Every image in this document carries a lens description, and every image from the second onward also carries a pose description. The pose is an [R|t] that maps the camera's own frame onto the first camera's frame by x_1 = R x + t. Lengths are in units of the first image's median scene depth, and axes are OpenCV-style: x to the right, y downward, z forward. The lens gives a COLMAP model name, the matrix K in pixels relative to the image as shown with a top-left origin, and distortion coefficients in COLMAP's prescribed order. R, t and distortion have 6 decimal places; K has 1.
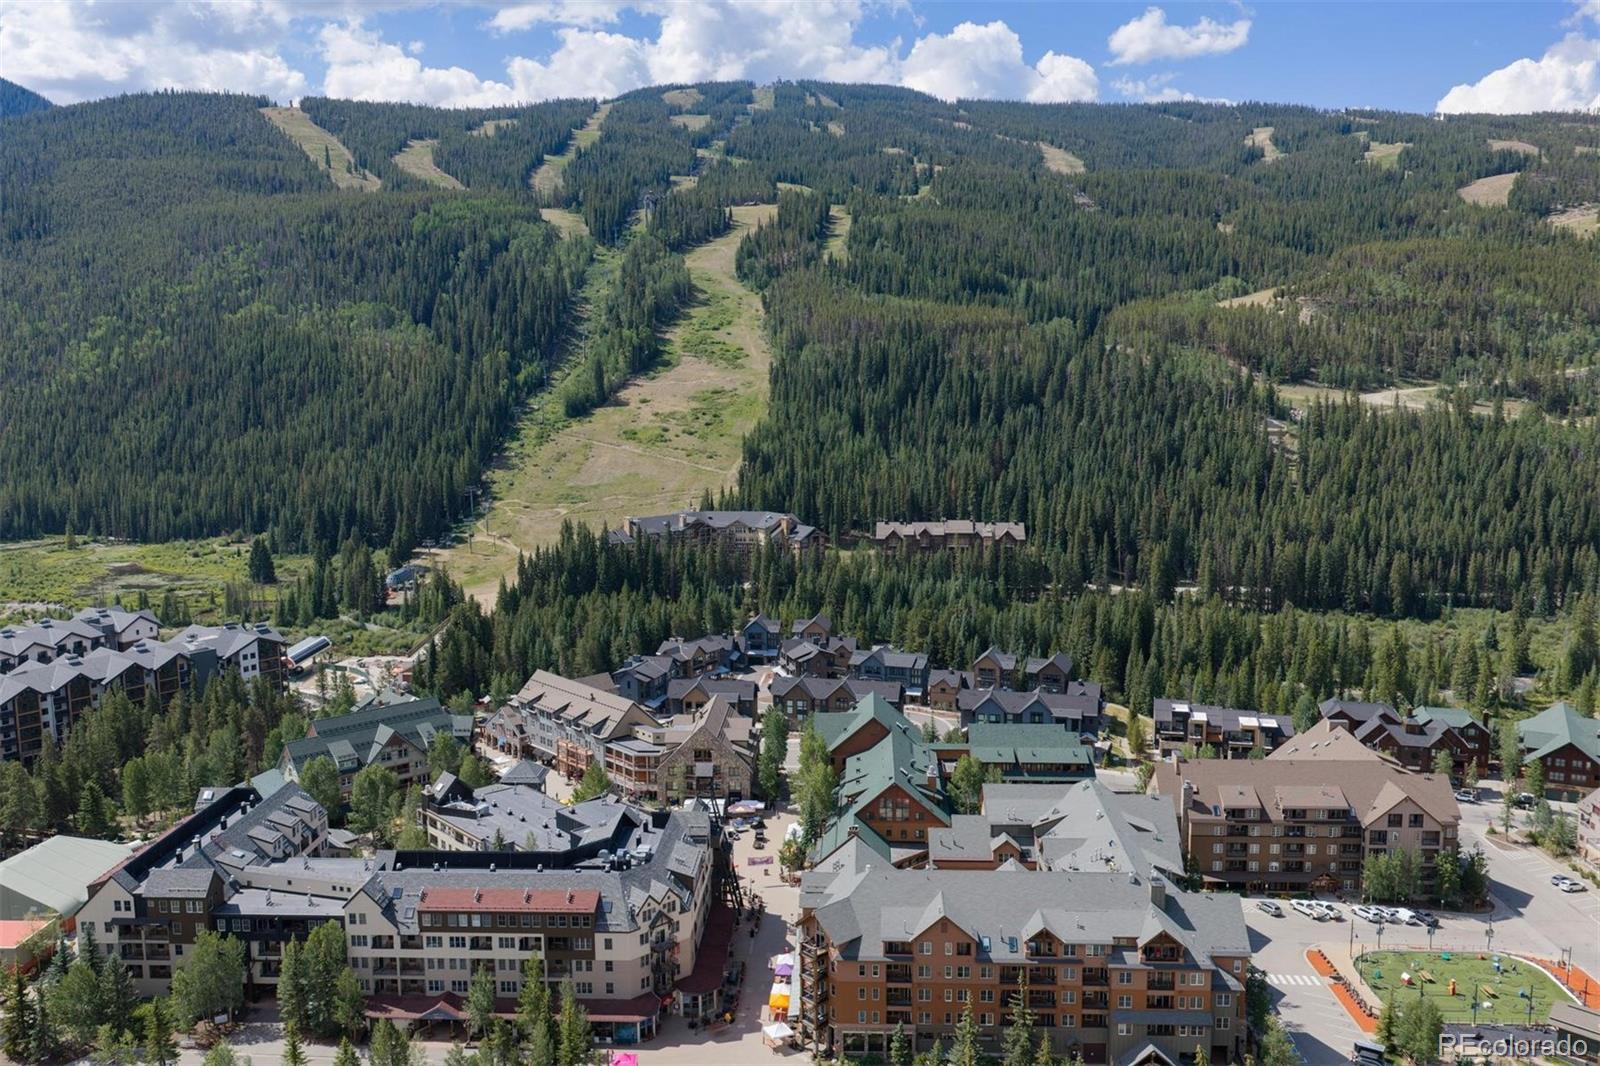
lens RADIAL K [[1325.4, 0, 793.8], [0, 1325.4, 548.3], [0, 0, 1]] dist [0.016313, -0.031631]
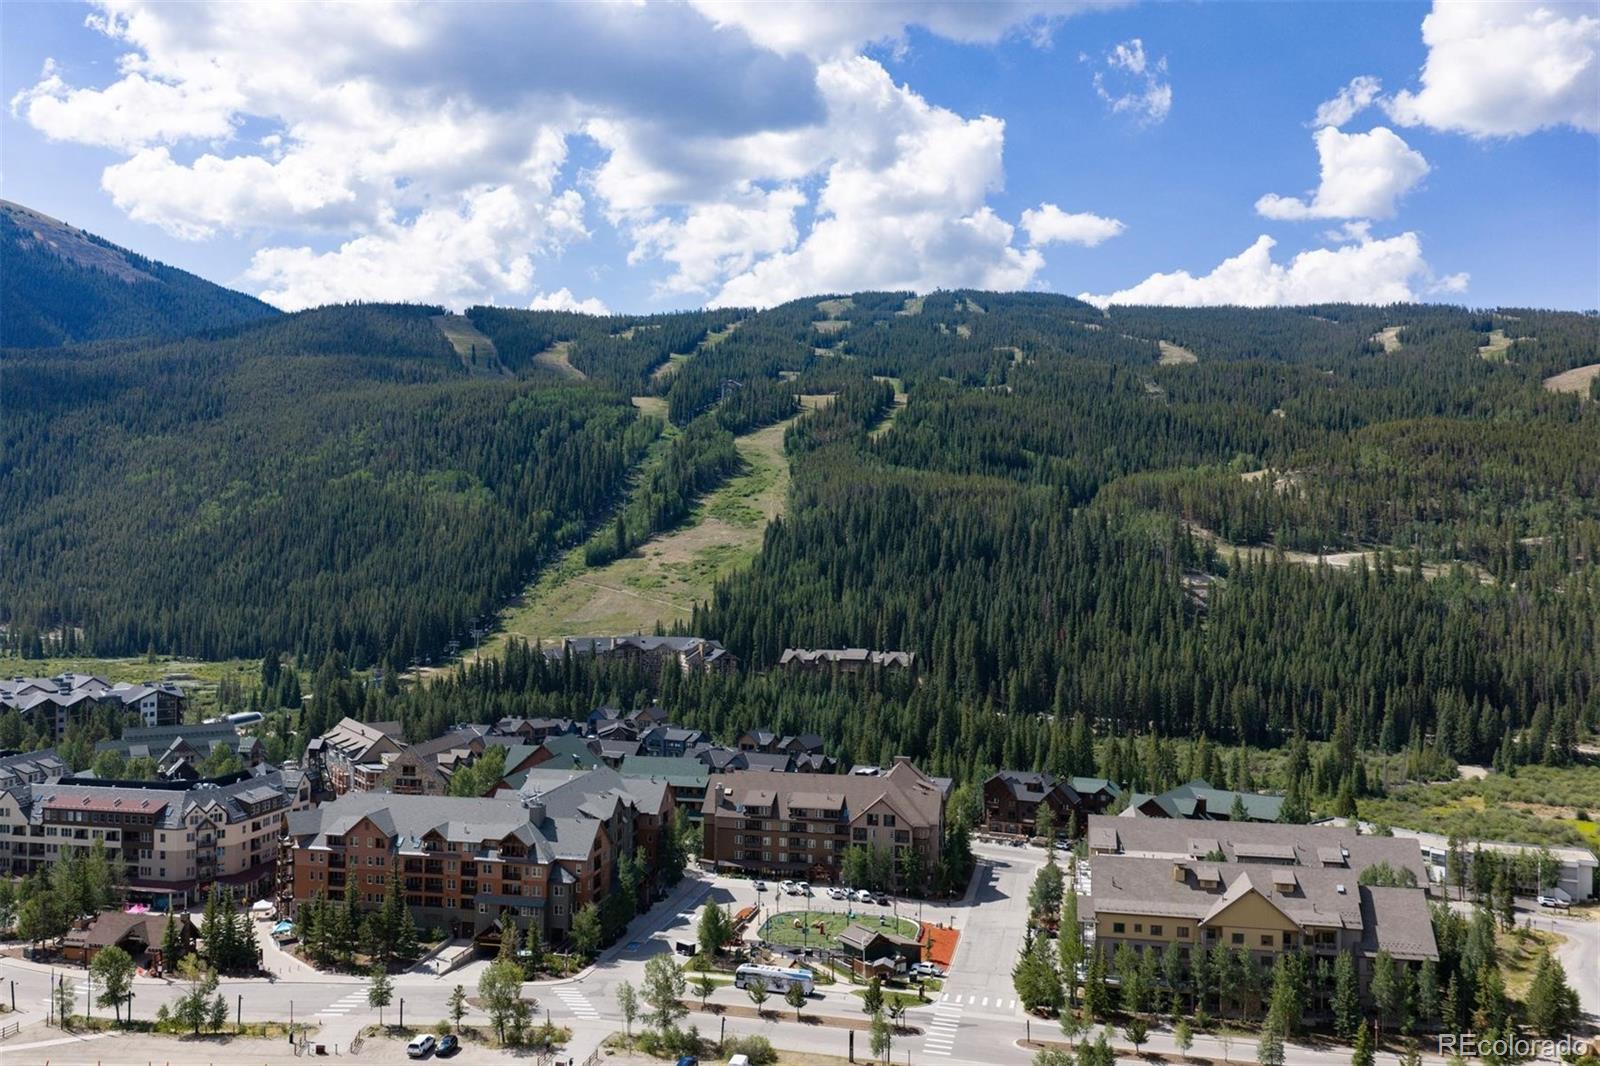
lens RADIAL K [[1325.4, 0, 794.8], [0, 1325.4, 539.3], [0, 0, 1]] dist [0.016313, -0.031631]
pose [[0.987760, 0.015157, -0.155240, 0.241823], [-0.039325, 0.987317, -0.153815, 0.060308], [0.150940, 0.158037, 0.975829, -0.098760]]
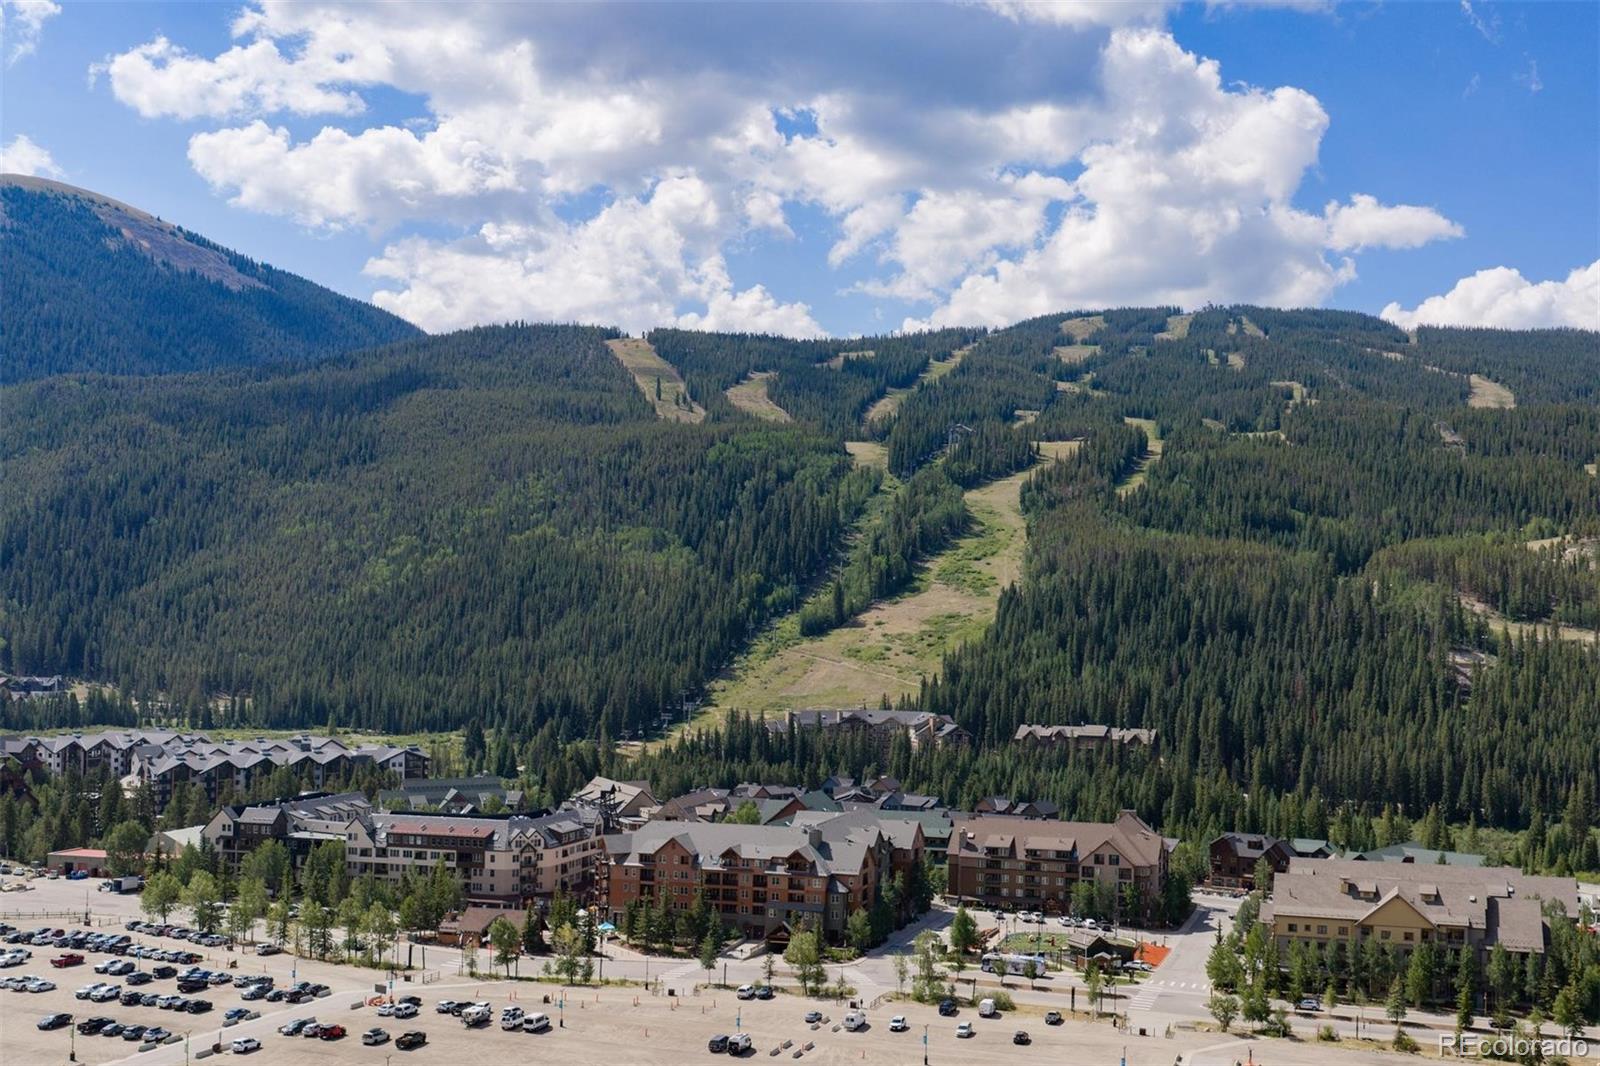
lens RADIAL K [[1677.7, 0, 1002.2], [0, 1677.7, 600.3], [0, 0, 1]] dist [0.004769, 0.000000]
pose [[0.984814, 0.025489, -0.171733, 0.275092], [-0.052949, 0.986134, -0.157274, 0.093507], [0.165343, 0.163979, 0.972508, -0.316414]]
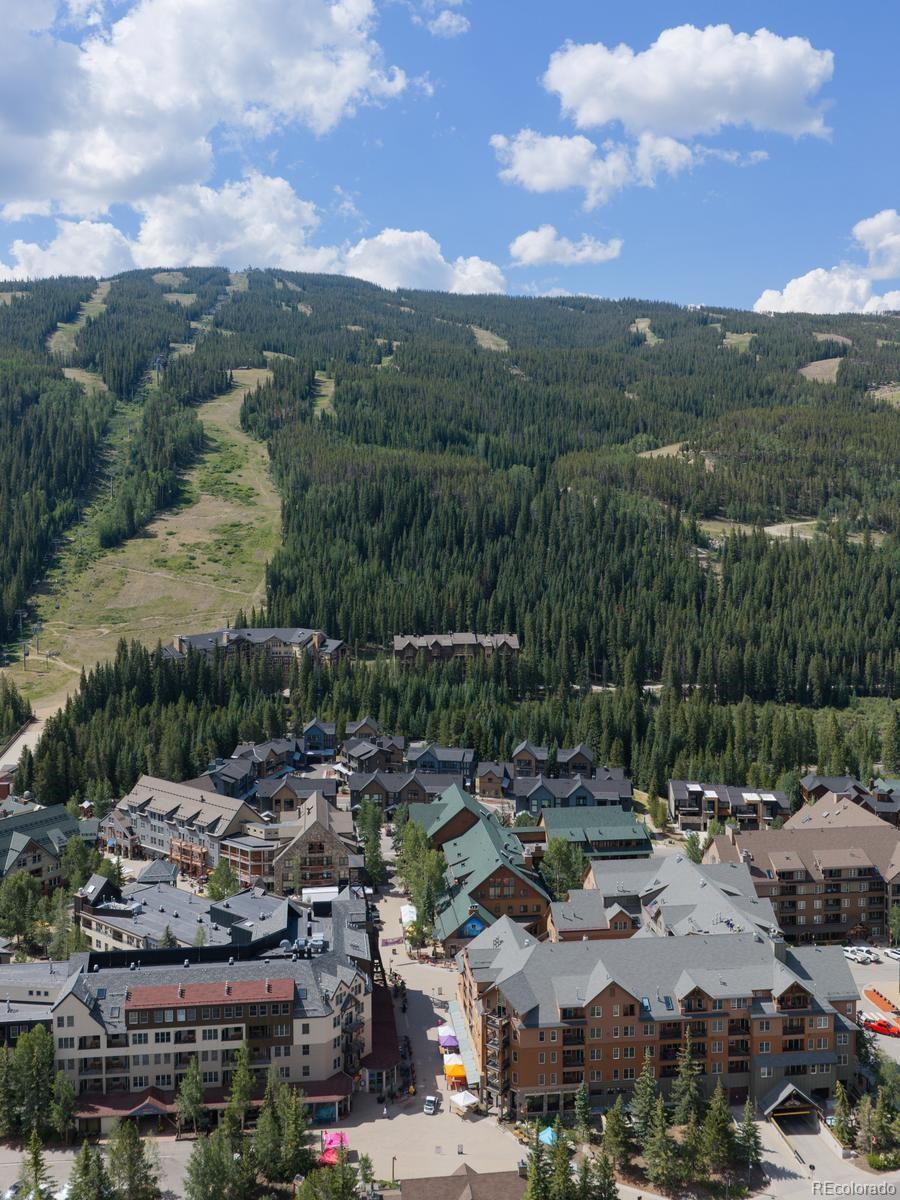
lens RADIAL K [[1123.7, 0, 440.0], [0, 1123.7, 528.3], [0, 0, 1]] dist [0.001304, 0.000000]
pose [[0.986053, -0.000747, 0.166428, -0.062322], [0.019754, 0.993446, -0.112583, -0.001657], [-0.165253, 0.114300, 0.979605, 0.009430]]
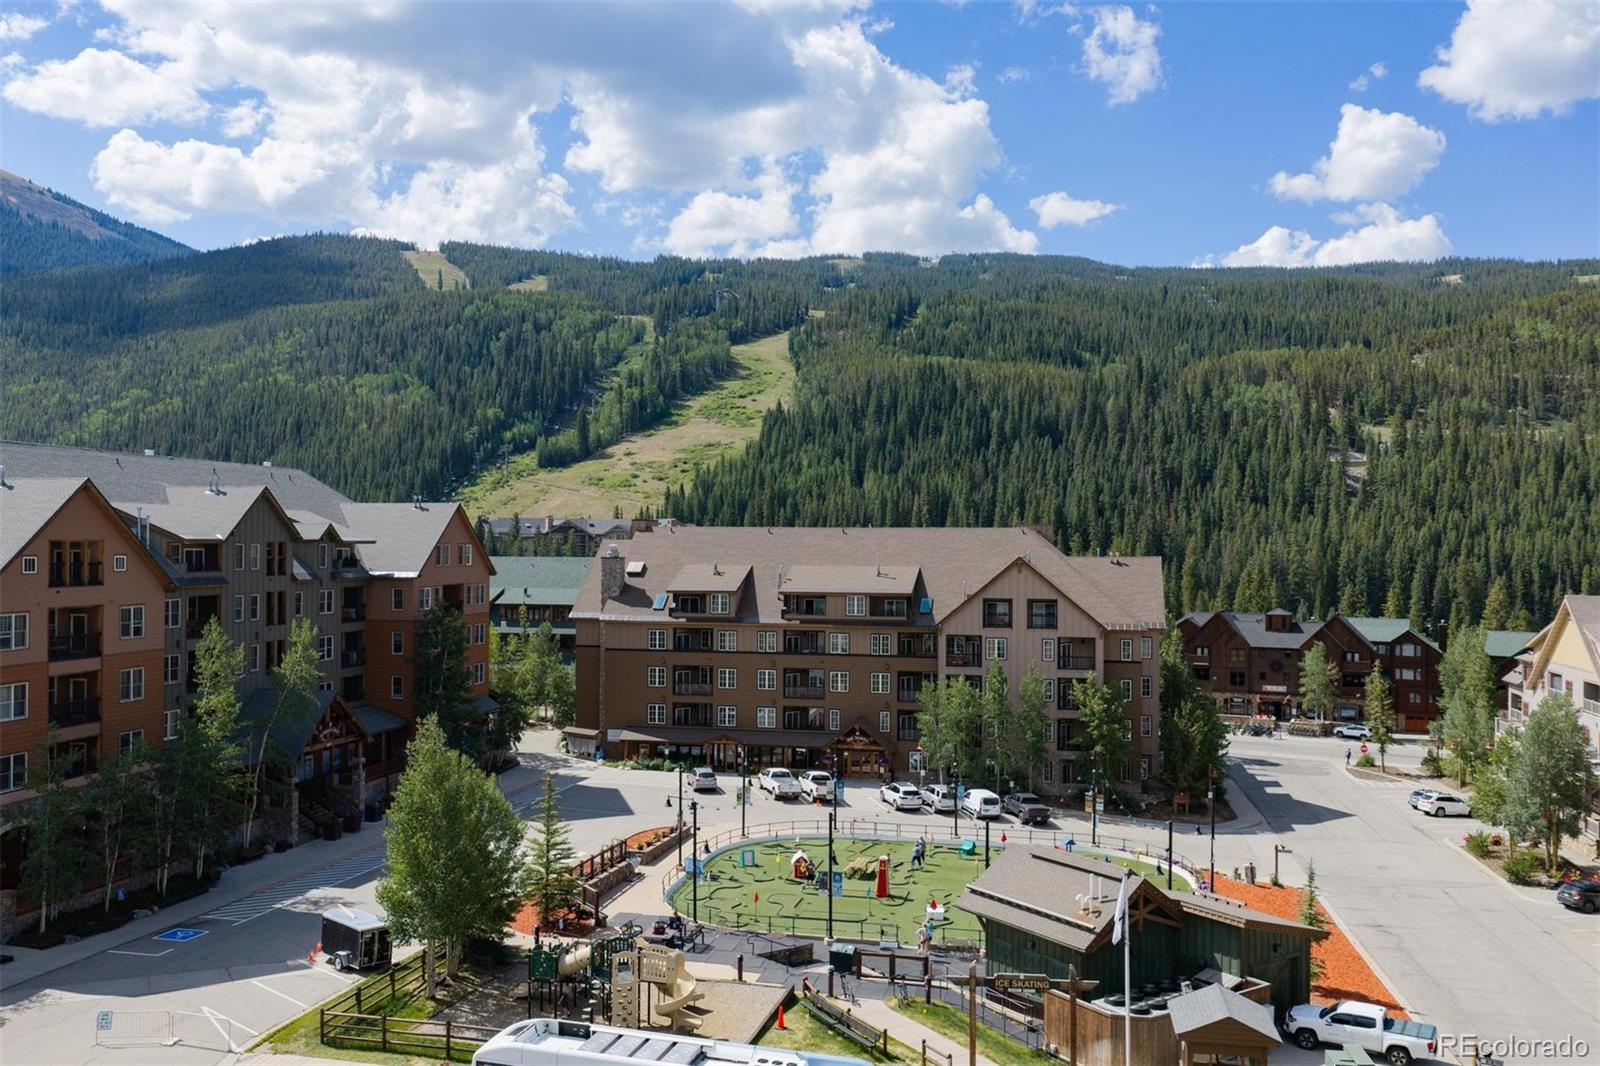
lens RADIAL K [[1325.4, 0, 796.7], [0, 1325.4, 533.7], [0, 0, 1]] dist [0.016313, -0.031631]
pose [[0.987088, 0.013423, -0.159613, 0.195139], [-0.039096, 0.986534, -0.158816, 0.108567], [0.155332, 0.163006, 0.974321, 0.226222]]
